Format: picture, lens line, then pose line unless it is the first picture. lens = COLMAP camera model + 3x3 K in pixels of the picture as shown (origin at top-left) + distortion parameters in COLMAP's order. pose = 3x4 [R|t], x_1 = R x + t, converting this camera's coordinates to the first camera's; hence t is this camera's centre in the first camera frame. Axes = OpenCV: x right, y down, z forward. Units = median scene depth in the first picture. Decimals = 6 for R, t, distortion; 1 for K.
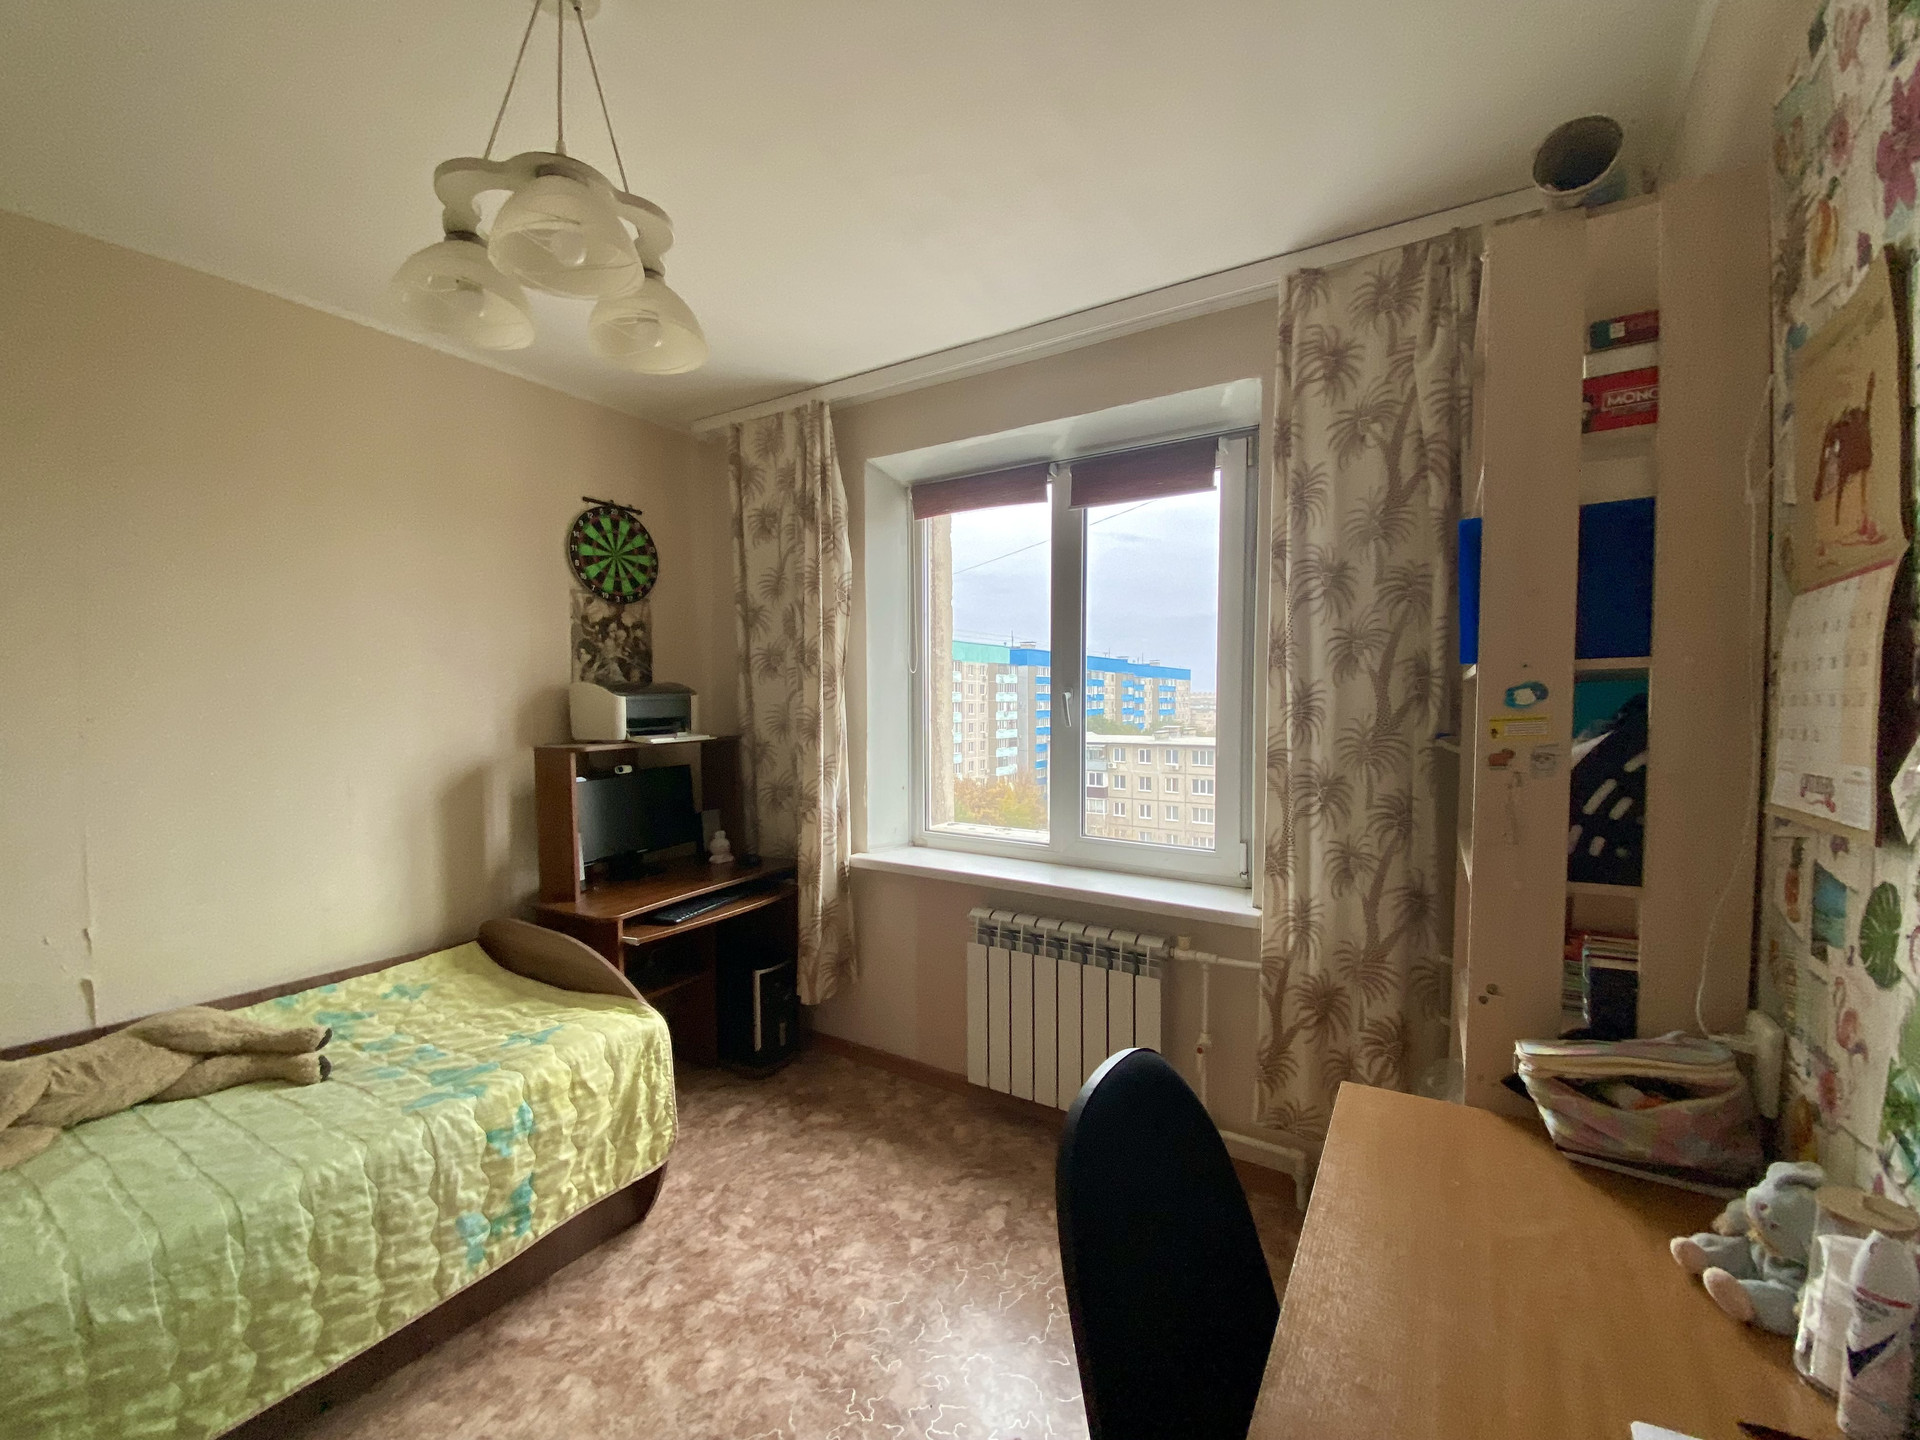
lens RADIAL K [[773.5, 0, 960.0], [0, 773.5, 720.0], [0, 0, 1]] dist [0.014083, -0.016905]
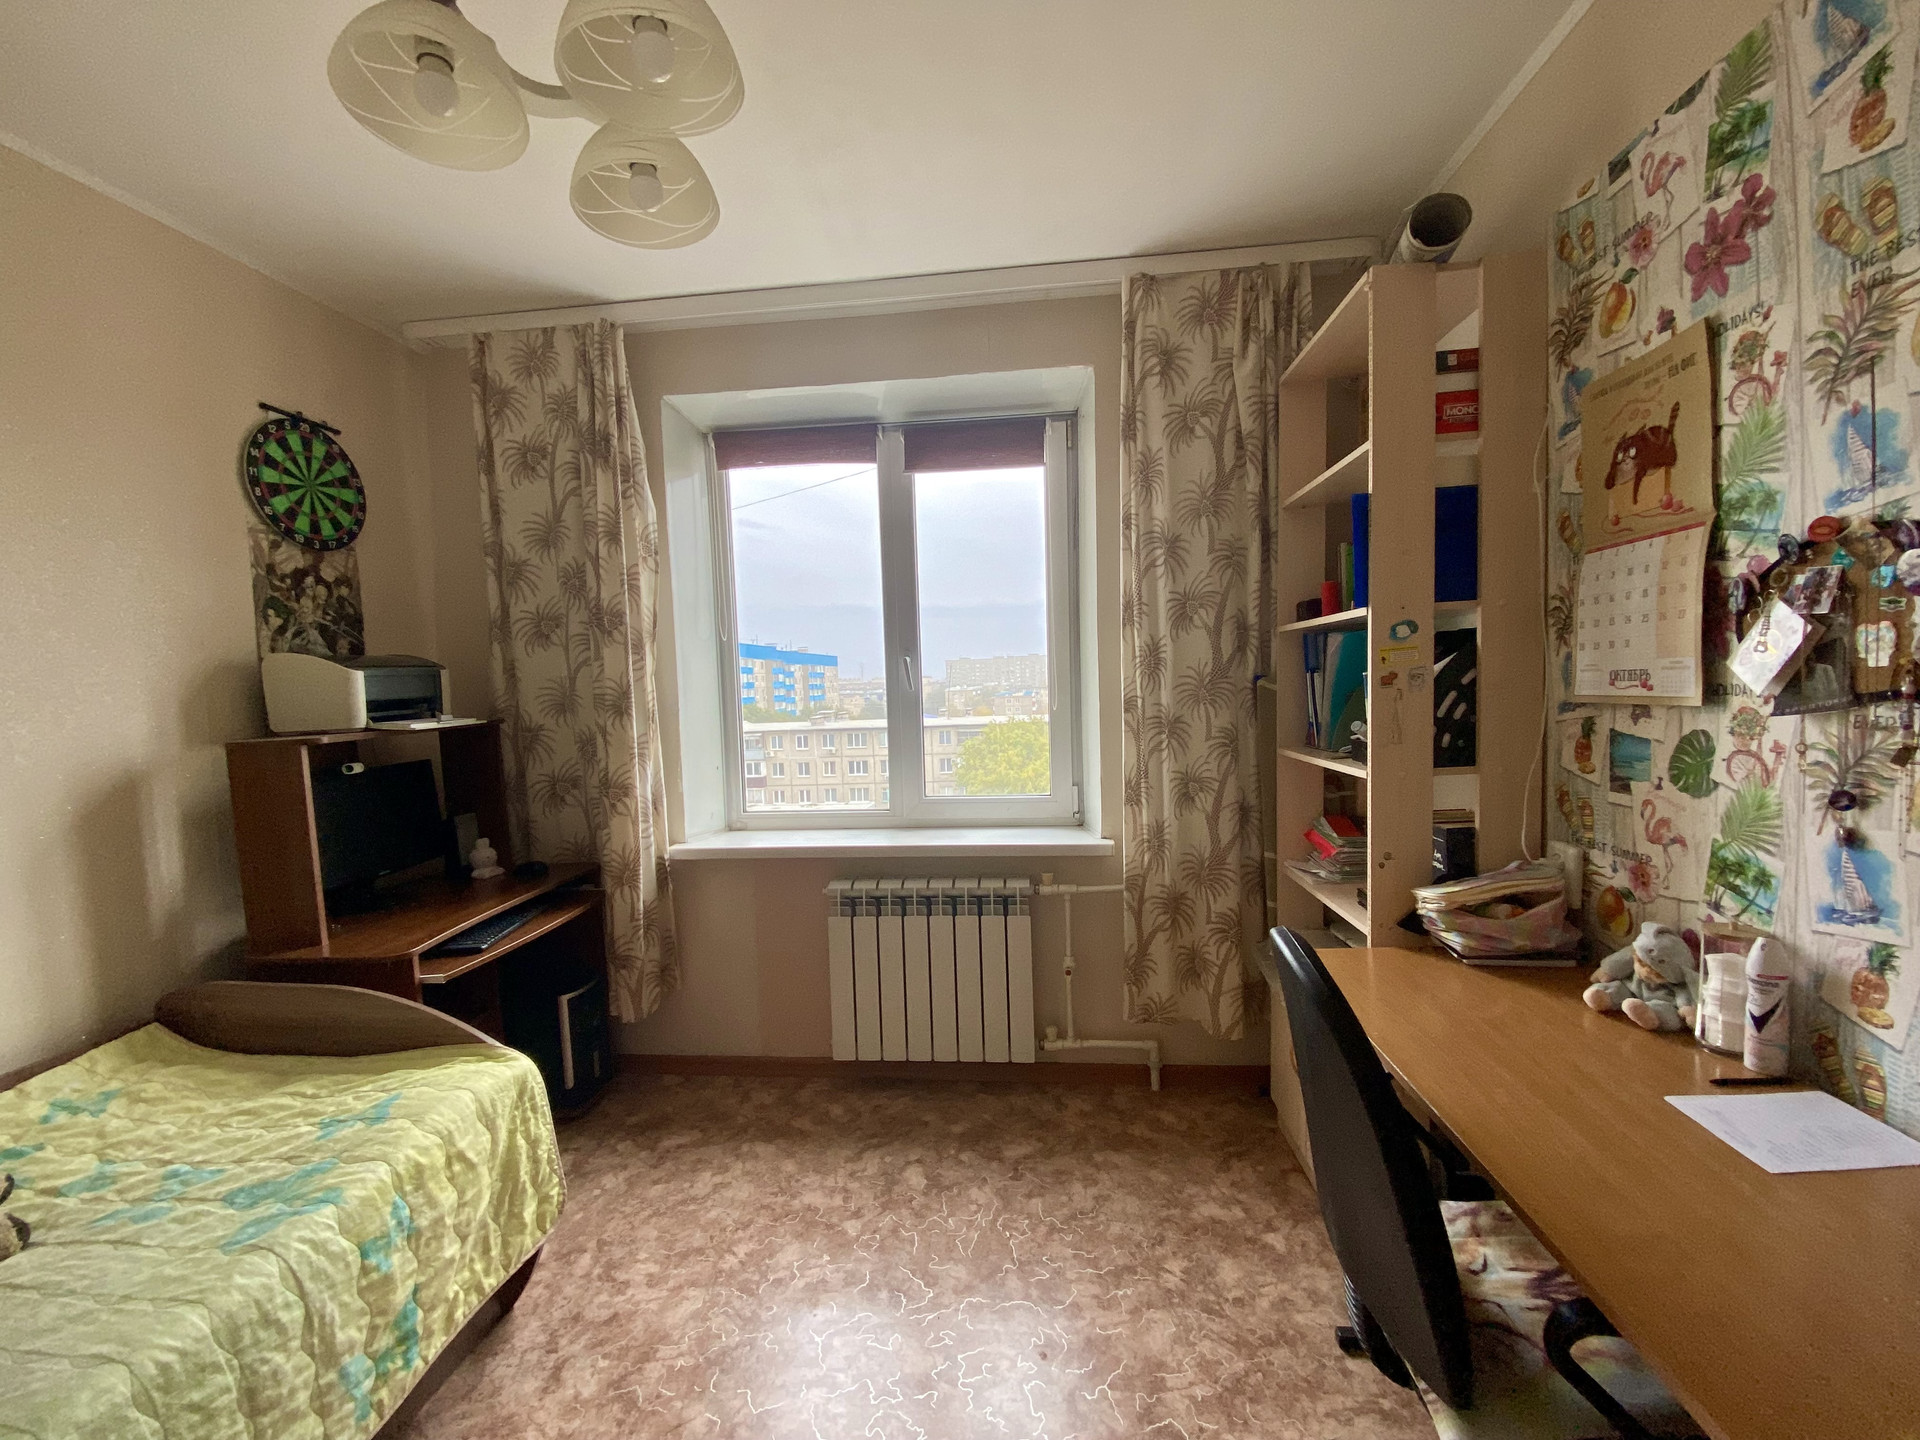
lens RADIAL K [[773.5, 0, 960.0], [0, 773.5, 720.0], [0, 0, 1]] dist [0.014083, -0.016905]
pose [[0.901036, -0.050569, 0.430787, -0.316683], [0.043594, 0.998710, 0.026054, 0.032193], [-0.431549, -0.004695, 0.902077, 0.080354]]
